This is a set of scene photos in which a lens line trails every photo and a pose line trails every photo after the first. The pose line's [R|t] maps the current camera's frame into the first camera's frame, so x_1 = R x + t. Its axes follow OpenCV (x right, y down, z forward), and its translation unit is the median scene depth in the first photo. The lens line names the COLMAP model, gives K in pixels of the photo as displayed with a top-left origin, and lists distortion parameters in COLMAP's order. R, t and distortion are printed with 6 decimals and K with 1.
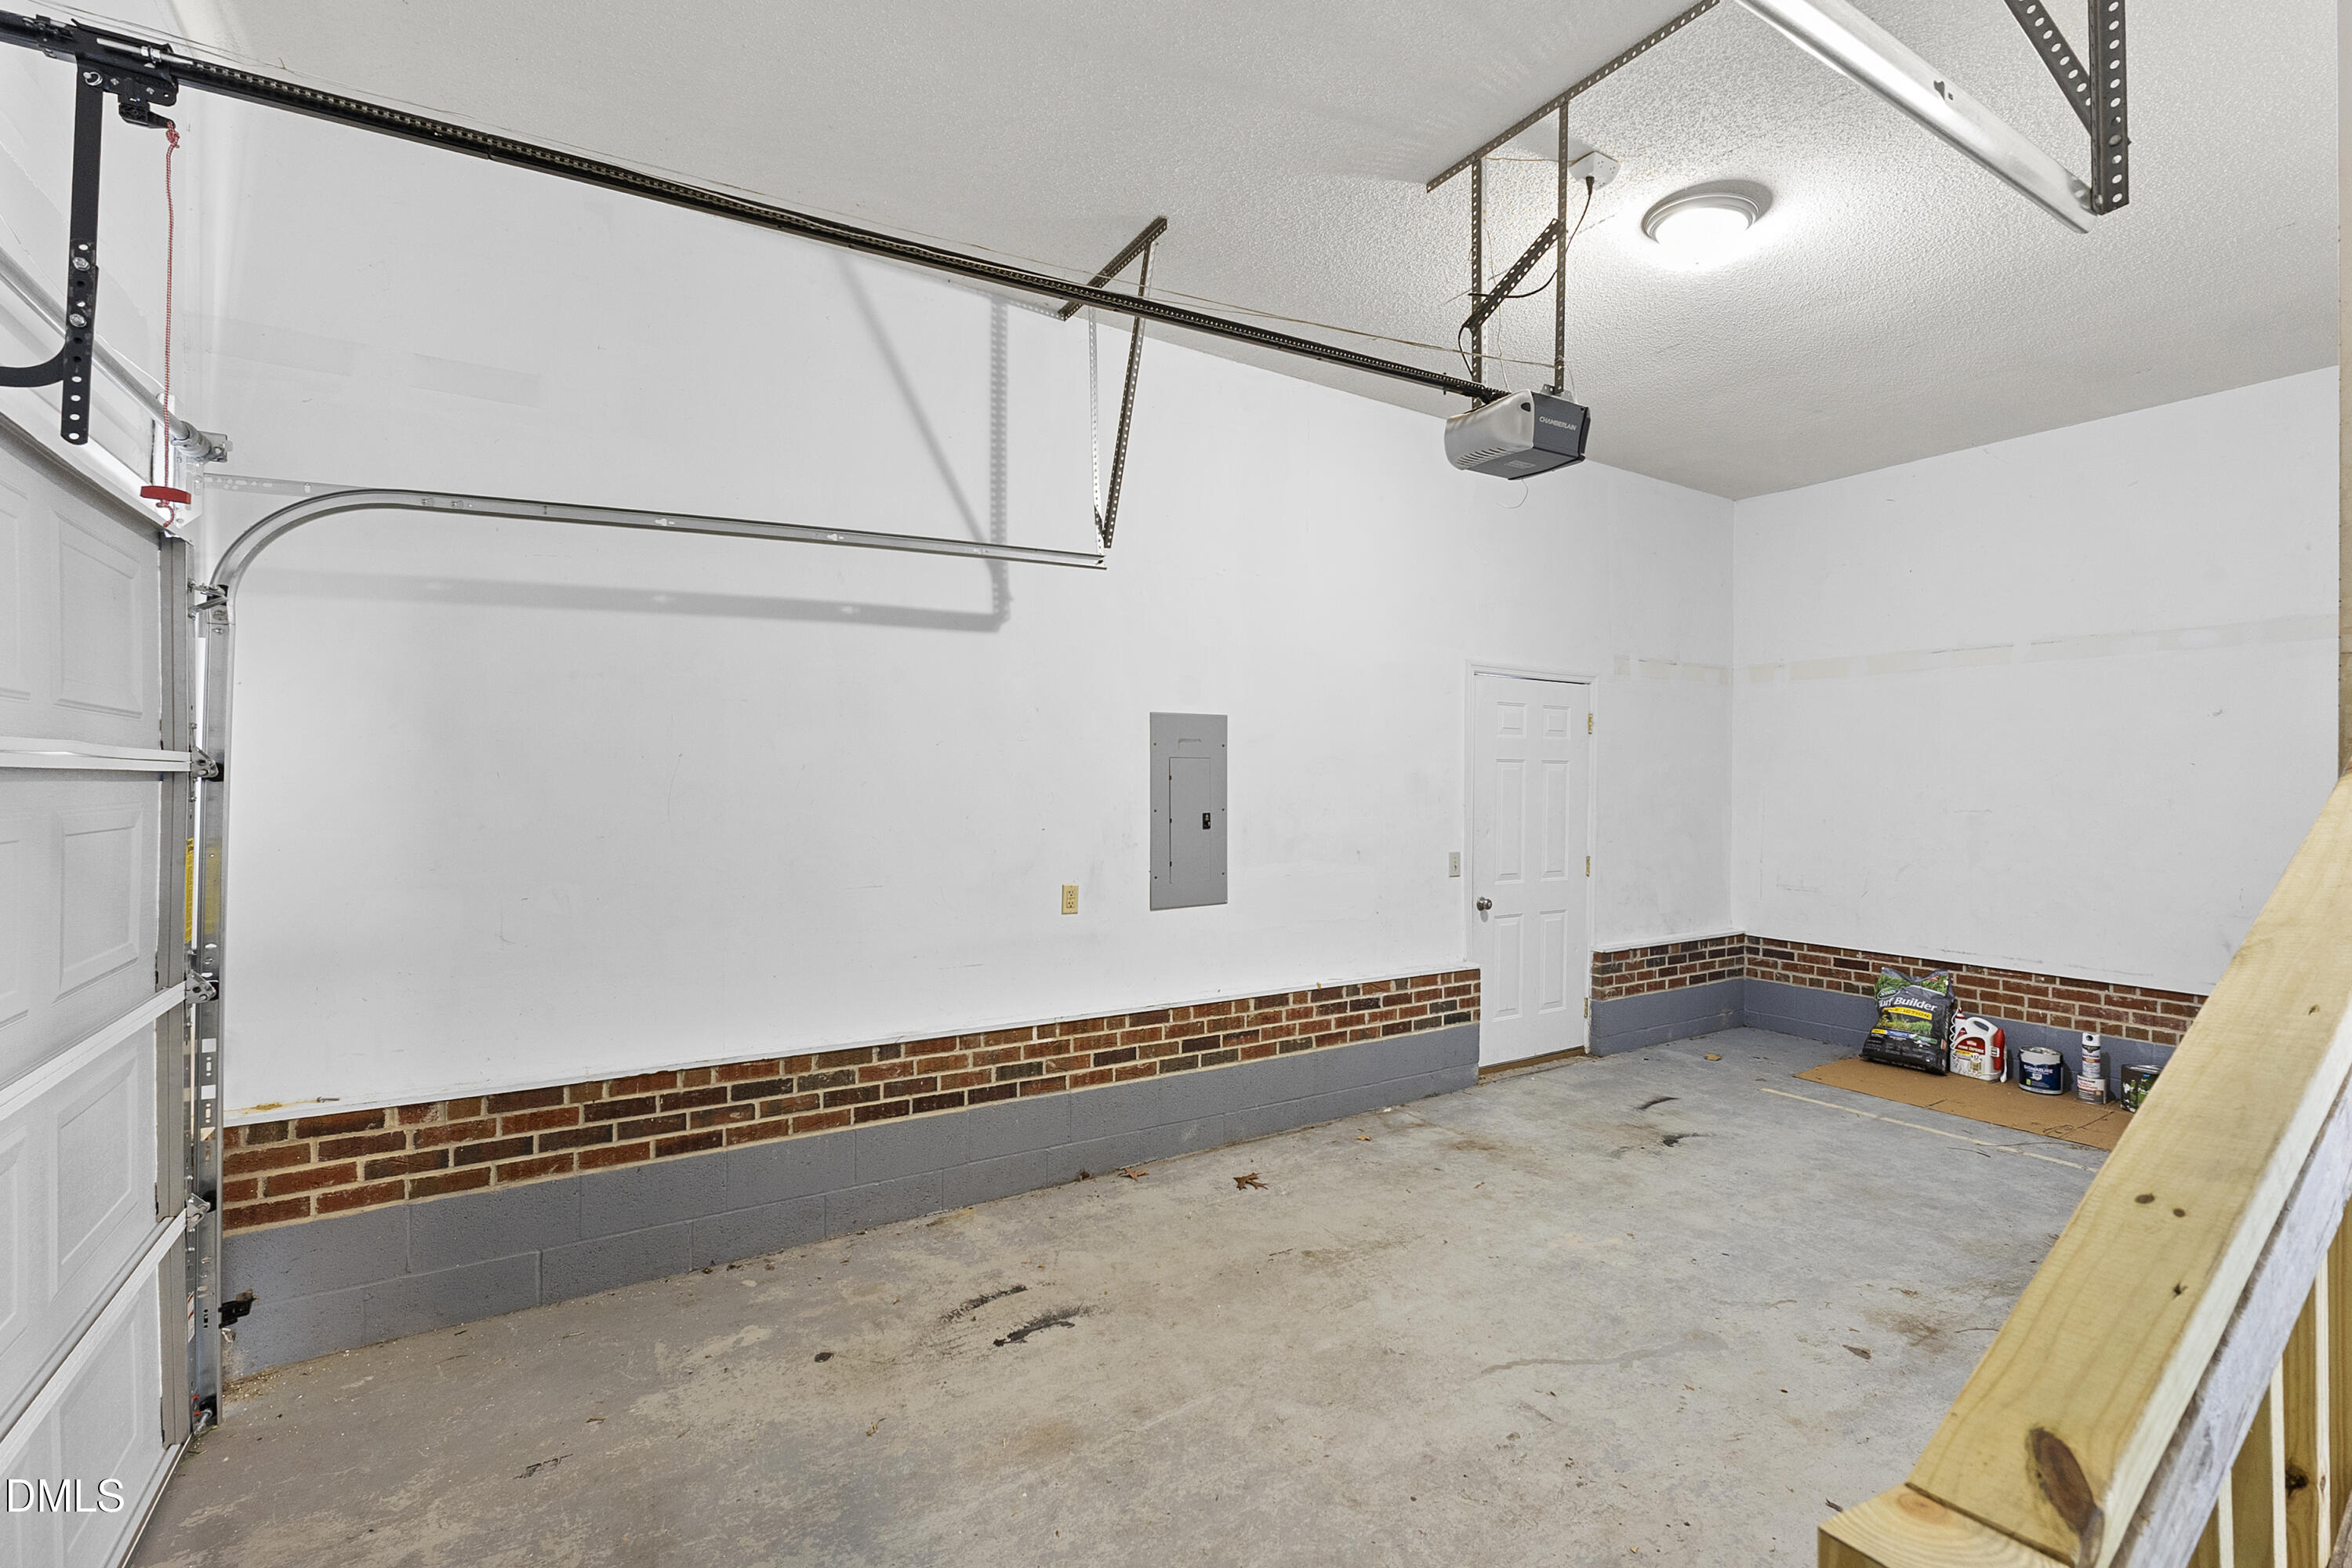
lens RADIAL K [[1039.9, 0, 1186.3], [0, 1039.9, 779.3], [0, 0, 1]] dist [-0.003798, 0.001443]
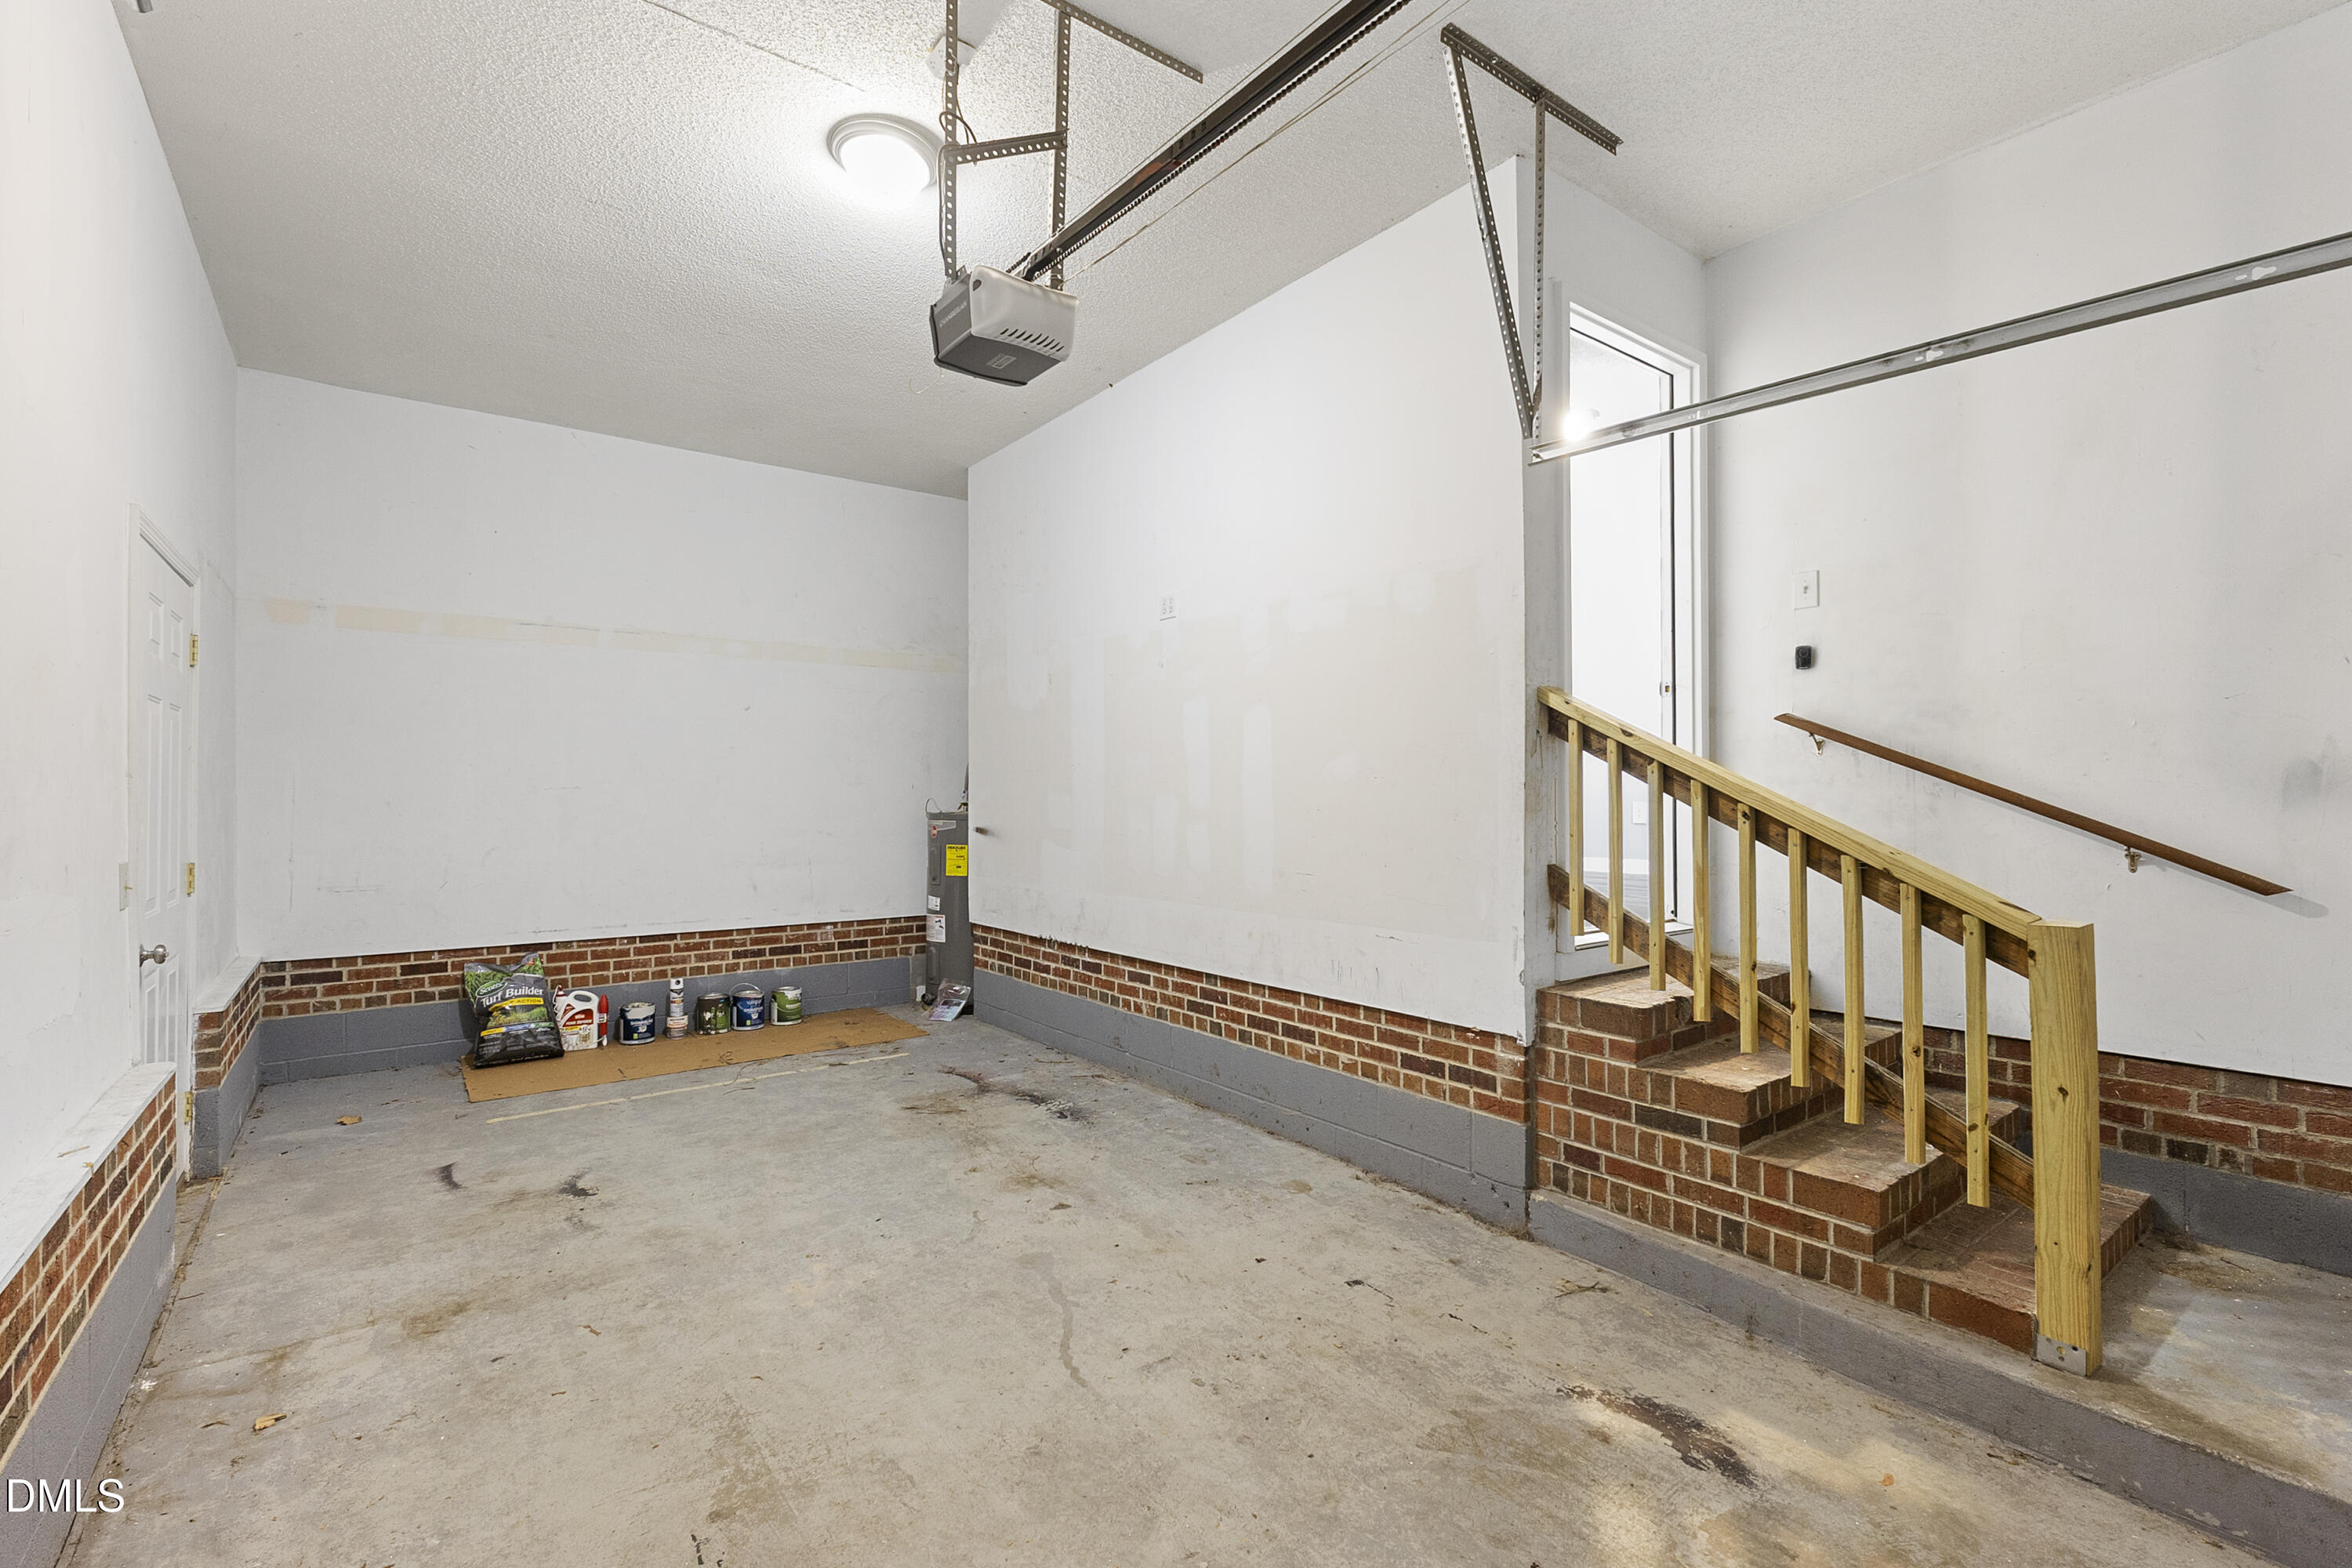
lens RADIAL K [[1039.9, 0, 1188.6], [0, 1039.9, 778.2], [0, 0, 1]] dist [-0.003798, 0.001443]
pose [[-0.078183, 0.008963, 0.996899, -0.338321], [-0.001852, 0.999957, -0.009135, 0.033248], [-0.996937, -0.002561, -0.078163, 0.544479]]
